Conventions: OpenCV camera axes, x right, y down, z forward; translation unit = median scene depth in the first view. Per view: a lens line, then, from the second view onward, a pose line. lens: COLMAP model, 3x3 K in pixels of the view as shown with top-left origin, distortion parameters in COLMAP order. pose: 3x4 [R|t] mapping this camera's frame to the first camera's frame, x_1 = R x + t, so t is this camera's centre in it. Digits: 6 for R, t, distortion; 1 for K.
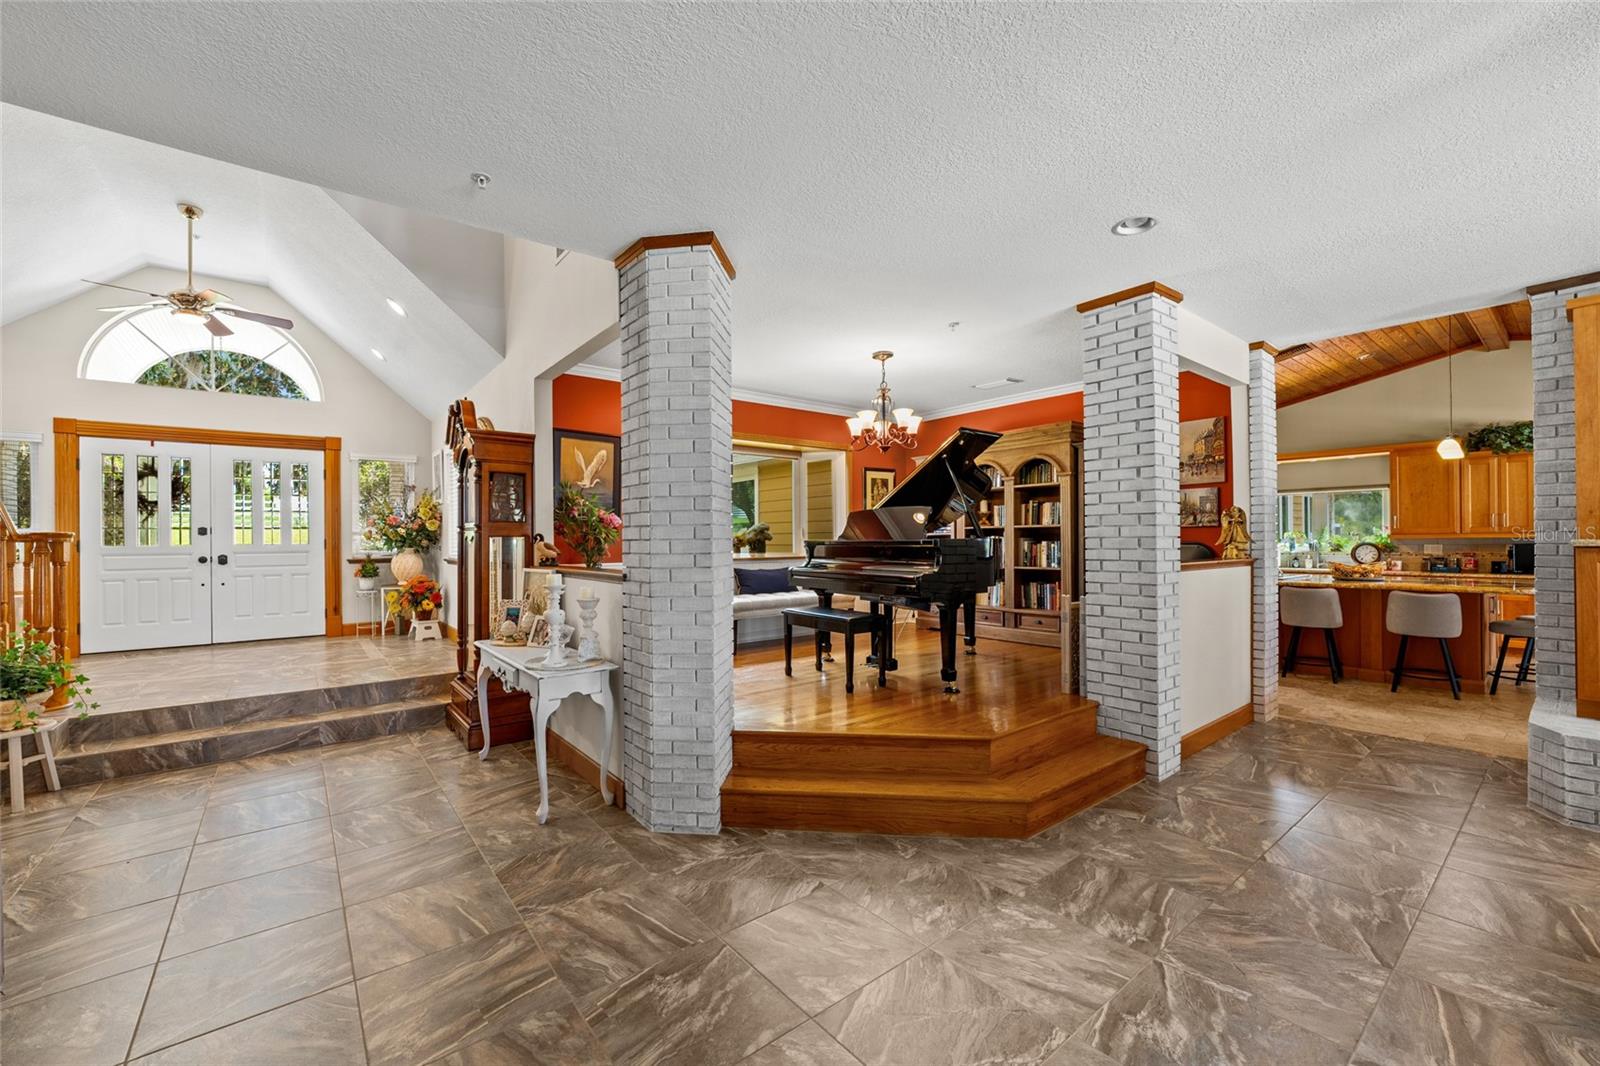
lens RADIAL K [[653.5, 0, 798.6], [0, 653.5, 537.4], [0, 0, 1]] dist [-0.003589, 0.000767]
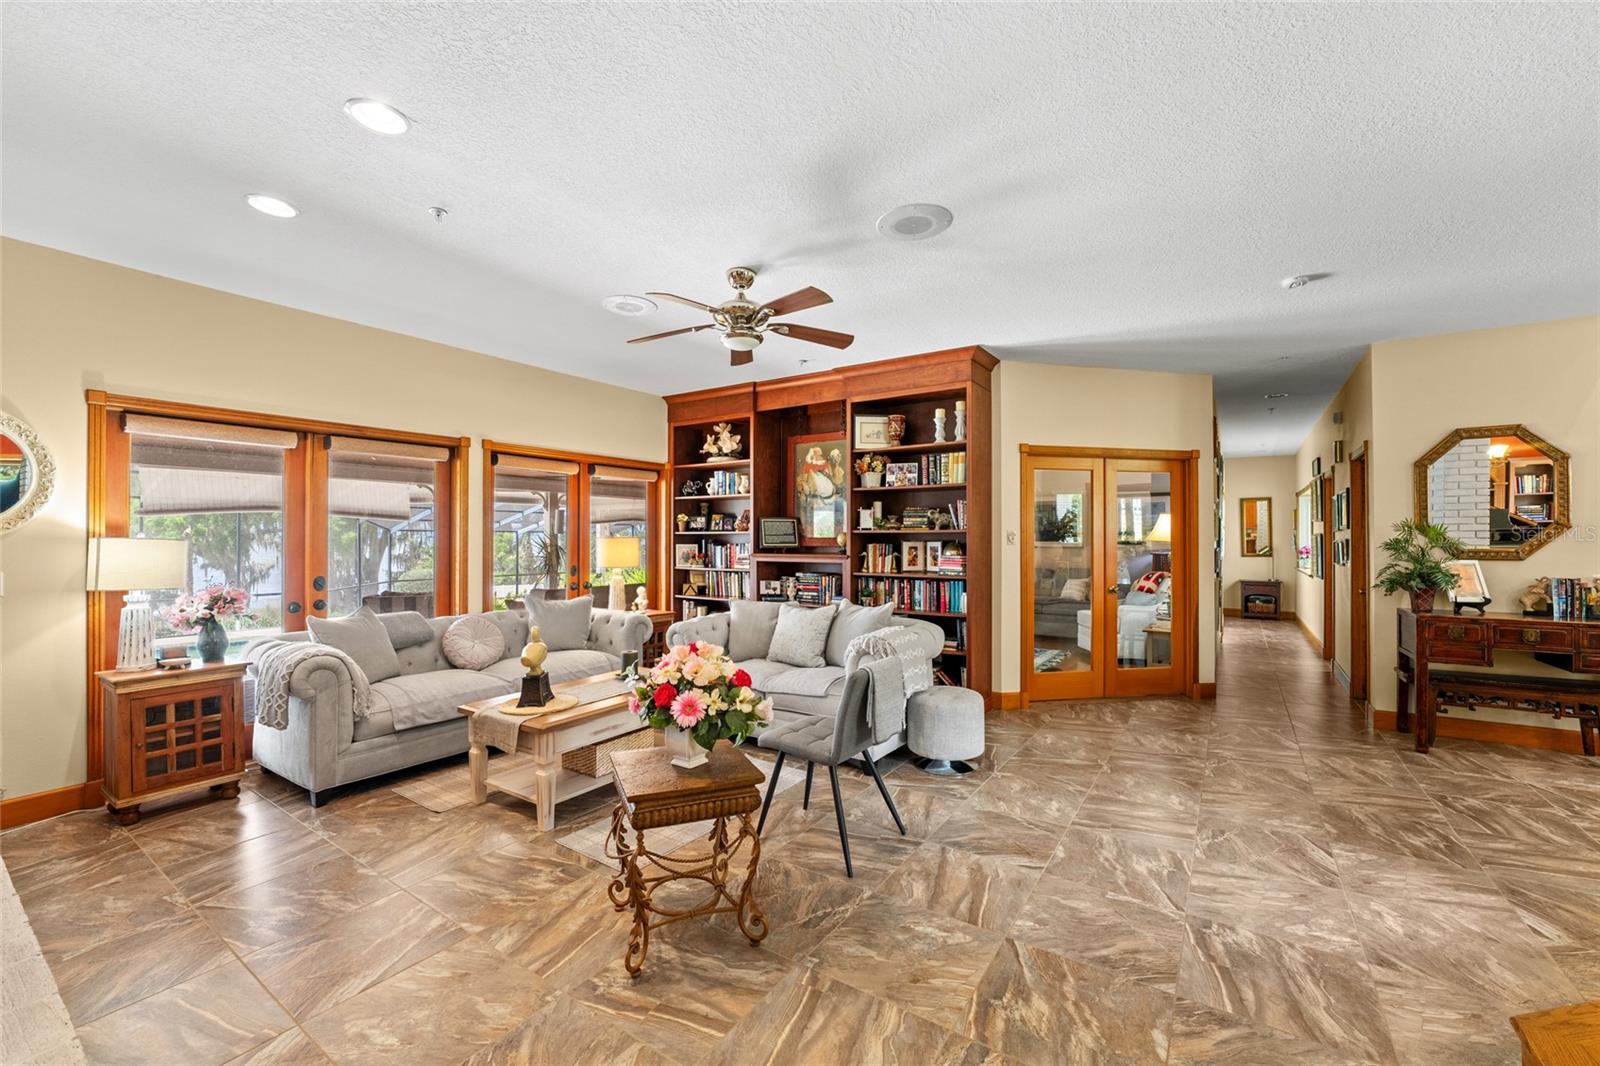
lens RADIAL K [[637.0, 0, 801.4], [0, 637.0, 538.4], [0, 0, 1]] dist [-0.000668, 0.000081]
pose [[-0.957487, 0.002450, -0.288466, 0.711650], [0.004075, 0.999979, -0.005033, -0.000519], [0.288448, -0.005994, -0.957477, 0.886803]]
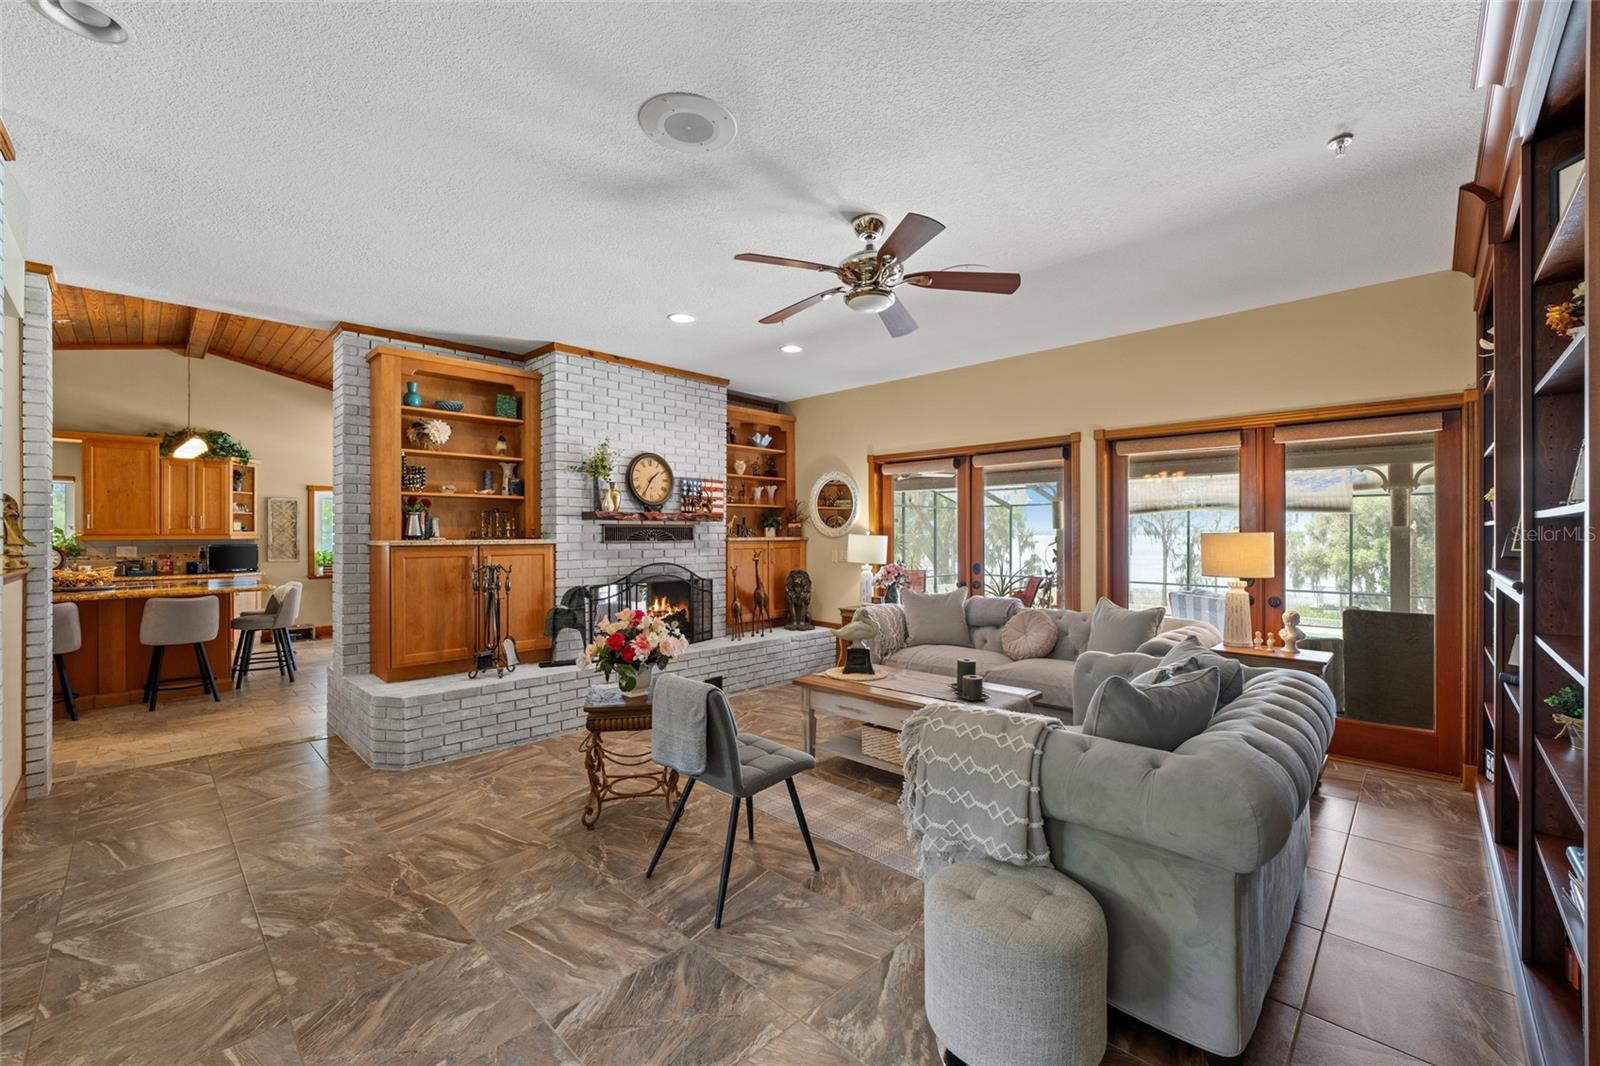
lens RADIAL K [[653.5, 0, 798.6], [0, 653.5, 537.4], [0, 0, 1]] dist [-0.003589, 0.000767]
pose [[-0.113695, 0.003863, 0.993508, -0.101024], [-0.001019, 0.999991, -0.004005, 0.000750], [-0.993515, -0.001468, -0.113690, 0.273897]]
